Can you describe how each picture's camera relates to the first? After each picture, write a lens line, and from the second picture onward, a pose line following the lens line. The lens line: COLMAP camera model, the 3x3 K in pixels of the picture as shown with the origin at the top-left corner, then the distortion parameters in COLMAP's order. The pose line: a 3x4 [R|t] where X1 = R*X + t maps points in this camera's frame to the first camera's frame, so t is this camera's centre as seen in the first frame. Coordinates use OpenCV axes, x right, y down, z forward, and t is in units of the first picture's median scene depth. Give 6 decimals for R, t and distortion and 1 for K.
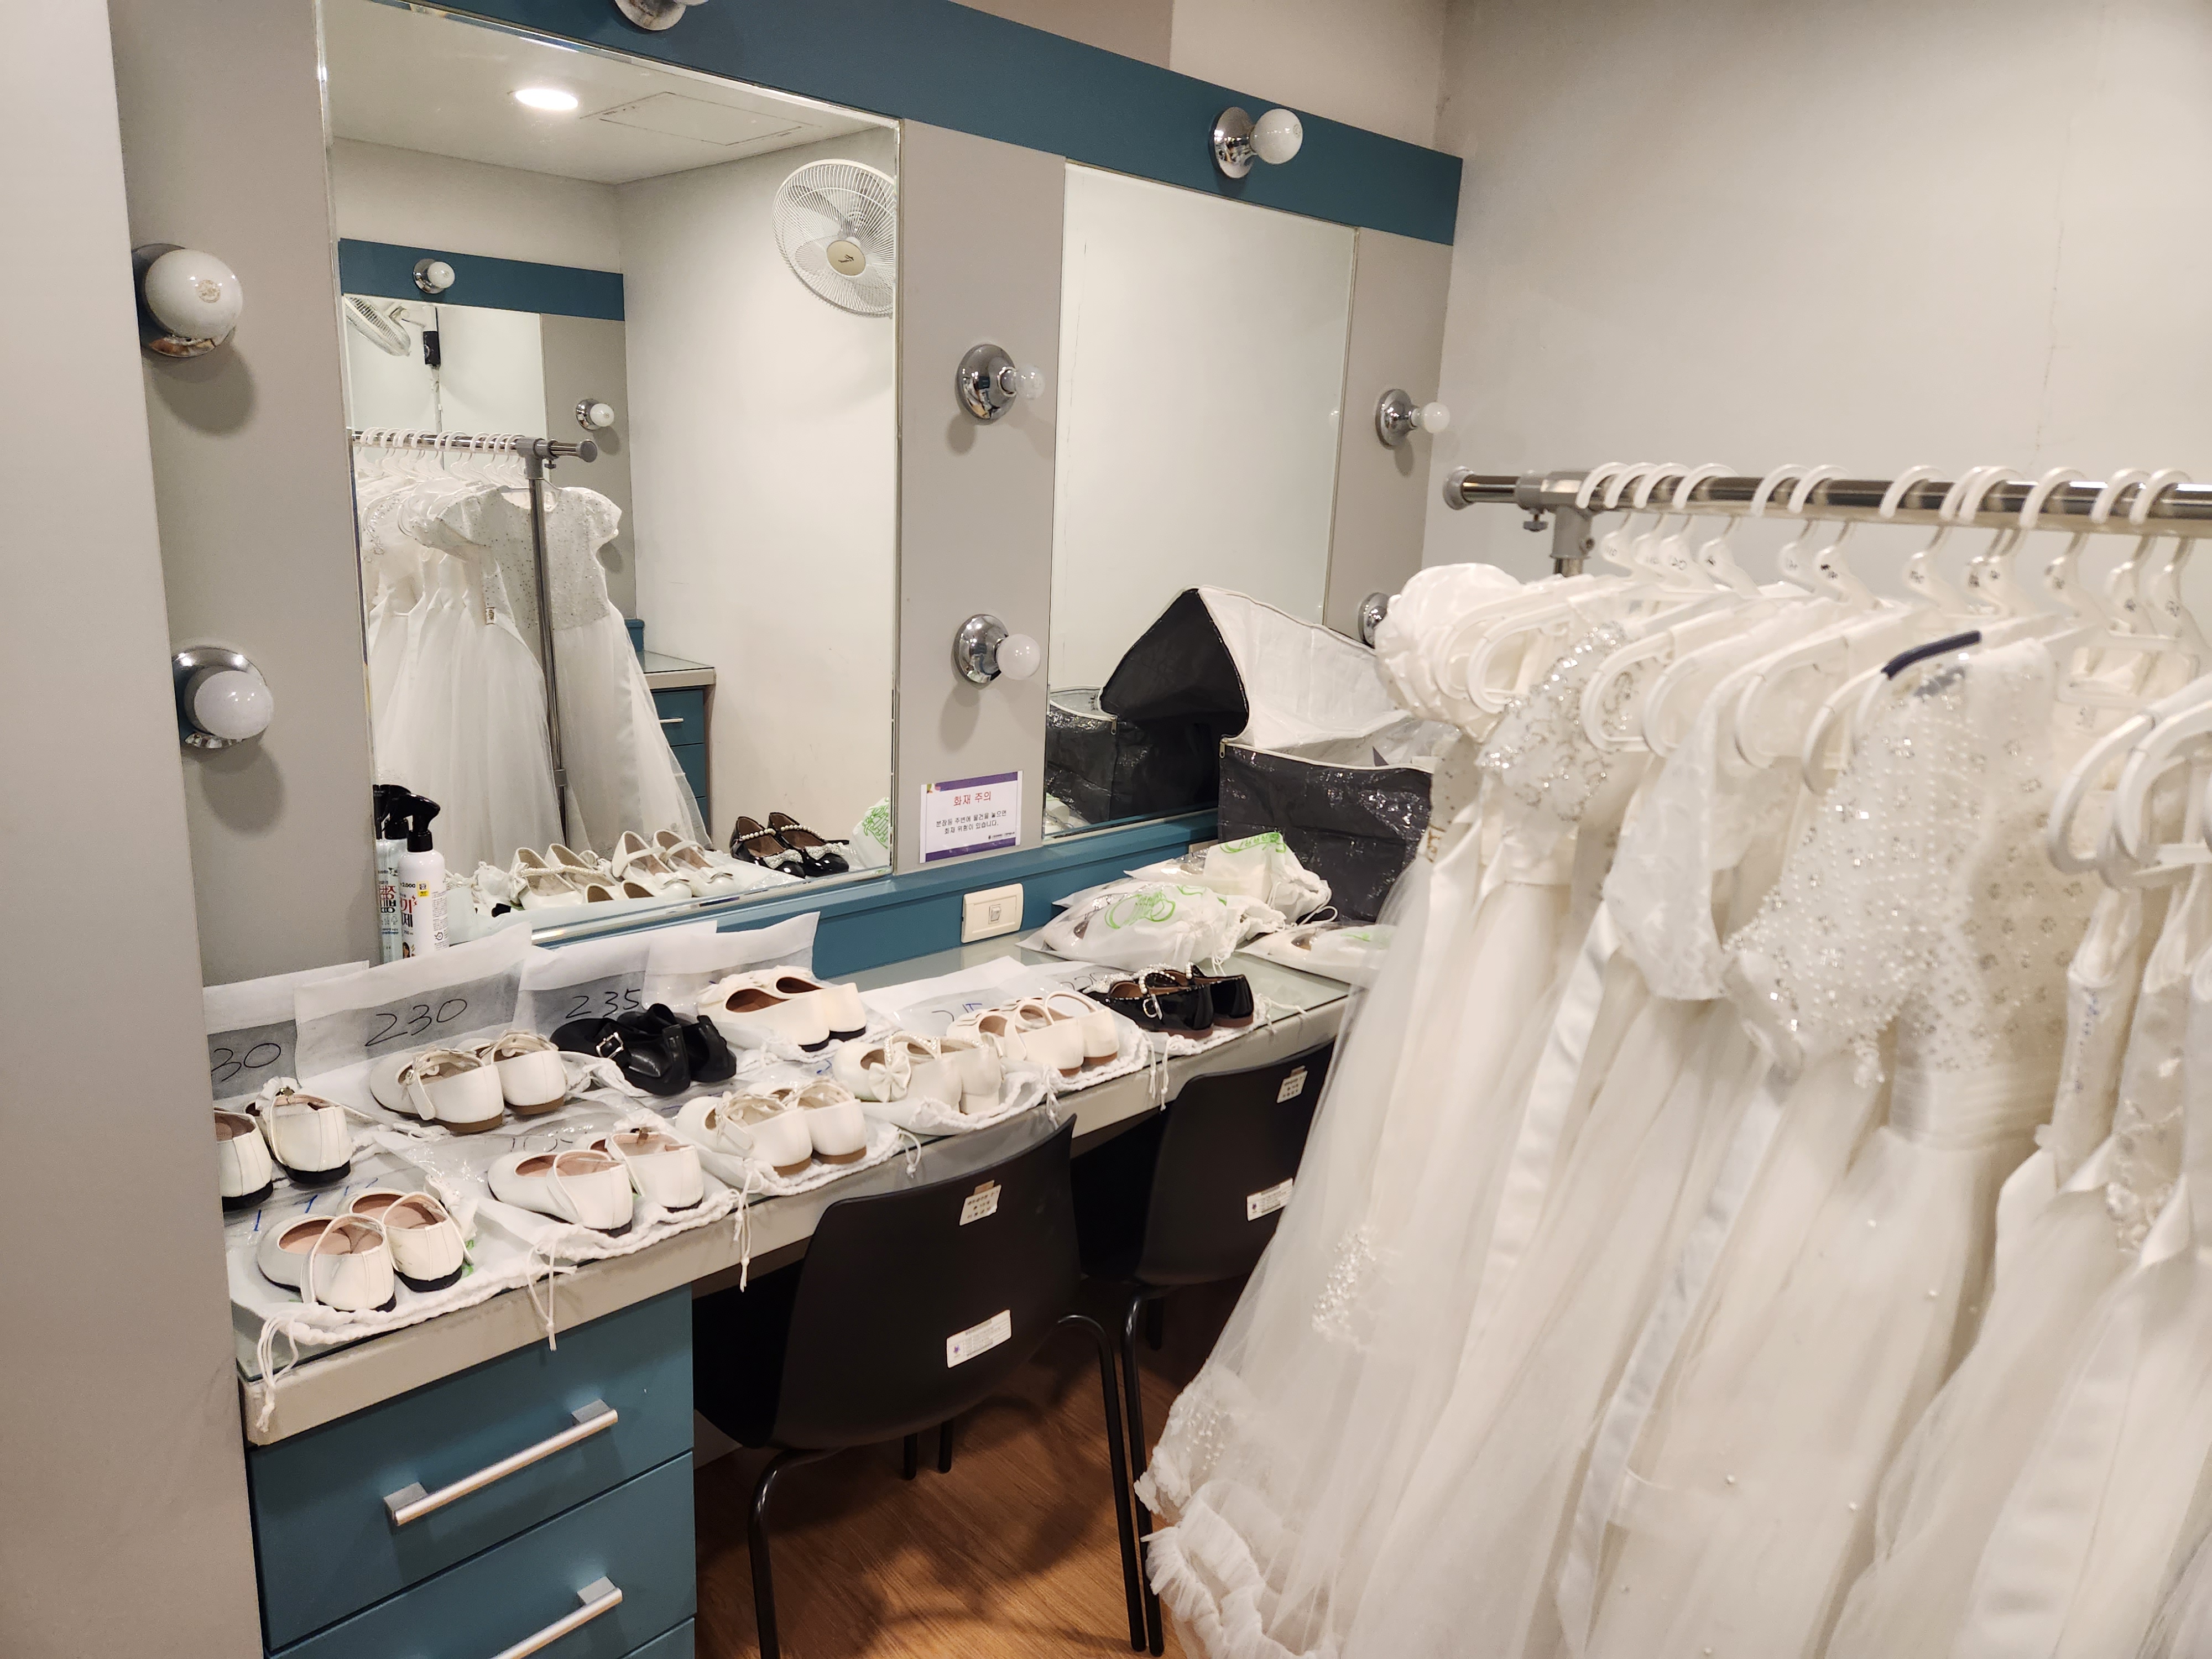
lens RADIAL K [[1489.7, 0, 1106.4], [0, 1489.7, 833.0], [0, 0, 1]] dist [0.011737, 0.001565]
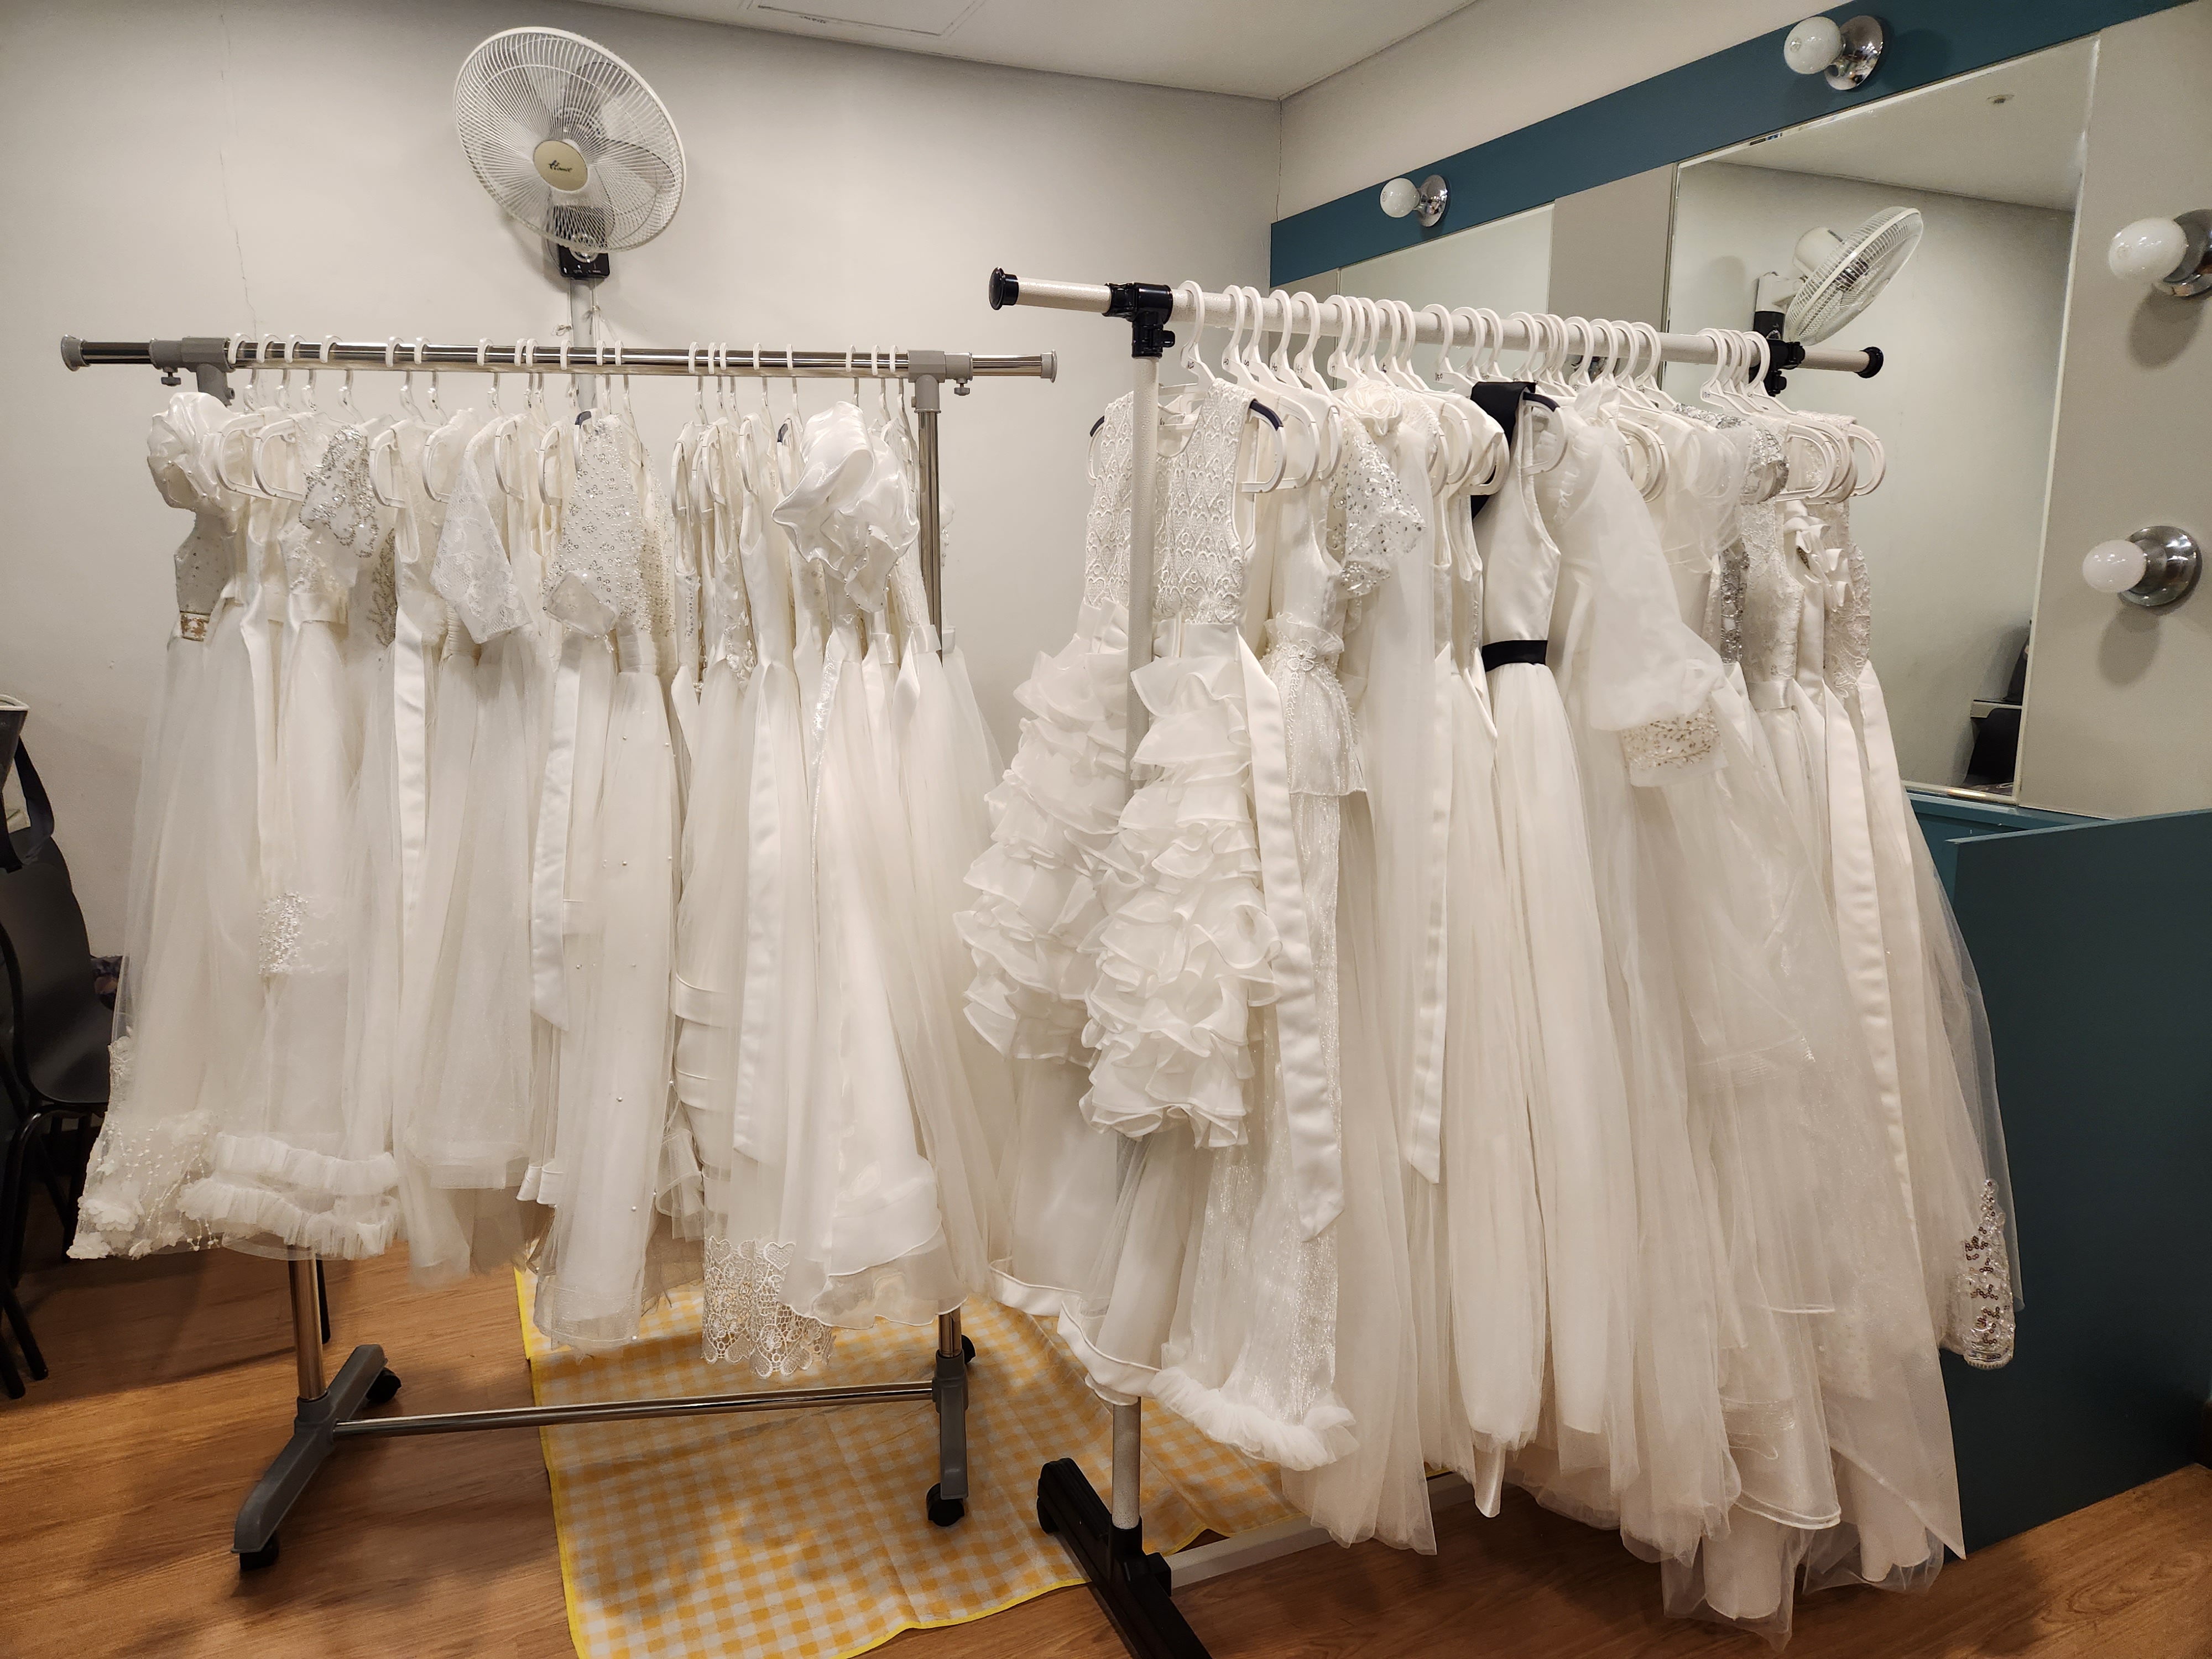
lens RADIAL K [[1489.7, 0, 1106.6], [0, 1489.7, 824.9], [0, 0, 1]] dist [0.011737, 0.001565]
pose [[0.348813, -0.227270, 0.909218, -0.877865], [0.234892, 0.960386, 0.149946, 0.202085], [-0.907279, 0.161265, 0.388380, -0.236695]]
